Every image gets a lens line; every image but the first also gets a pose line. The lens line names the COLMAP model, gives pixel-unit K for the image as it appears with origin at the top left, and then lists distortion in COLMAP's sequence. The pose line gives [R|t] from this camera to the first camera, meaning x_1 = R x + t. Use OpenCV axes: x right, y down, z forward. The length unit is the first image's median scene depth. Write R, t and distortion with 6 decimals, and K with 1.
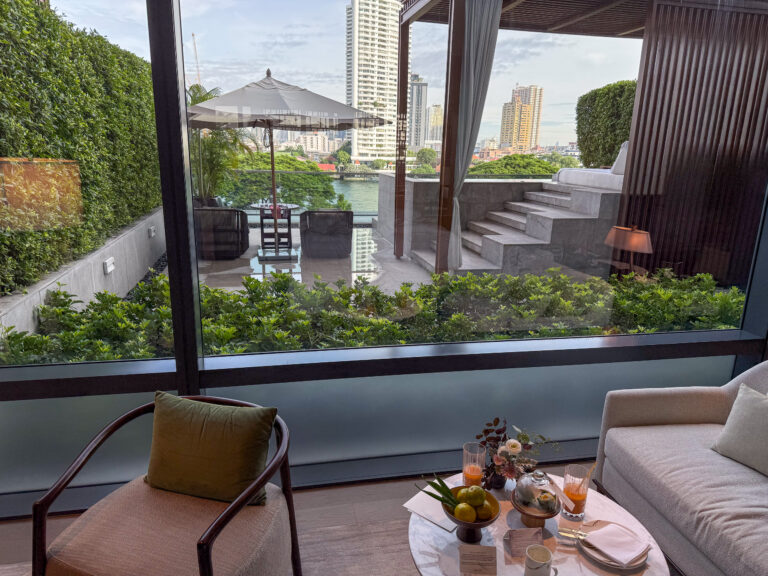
lens RADIAL K [[552.4, 0, 380.7], [0, 552.4, 301.5], [0, 0, 1]] dist [-0.000842, -0.008627]
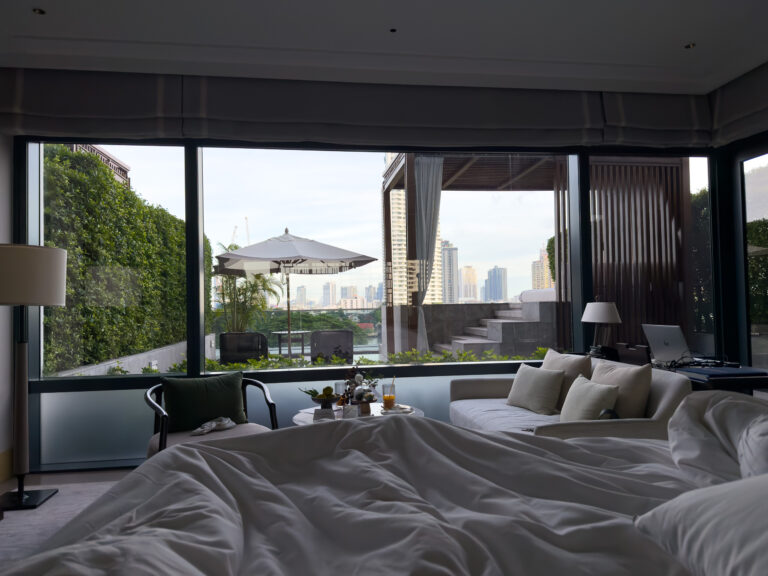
lens RADIAL K [[534.4, 0, 384.0], [0, 534.4, 288.0], [0, 0, 1]] dist [0.109877, -0.261312]
pose [[0.997489, -0.046490, -0.053432, 0.126346], [0.028391, 0.953611, -0.299700, 0.150741], [0.064886, 0.297430, 0.952536, -0.233718]]
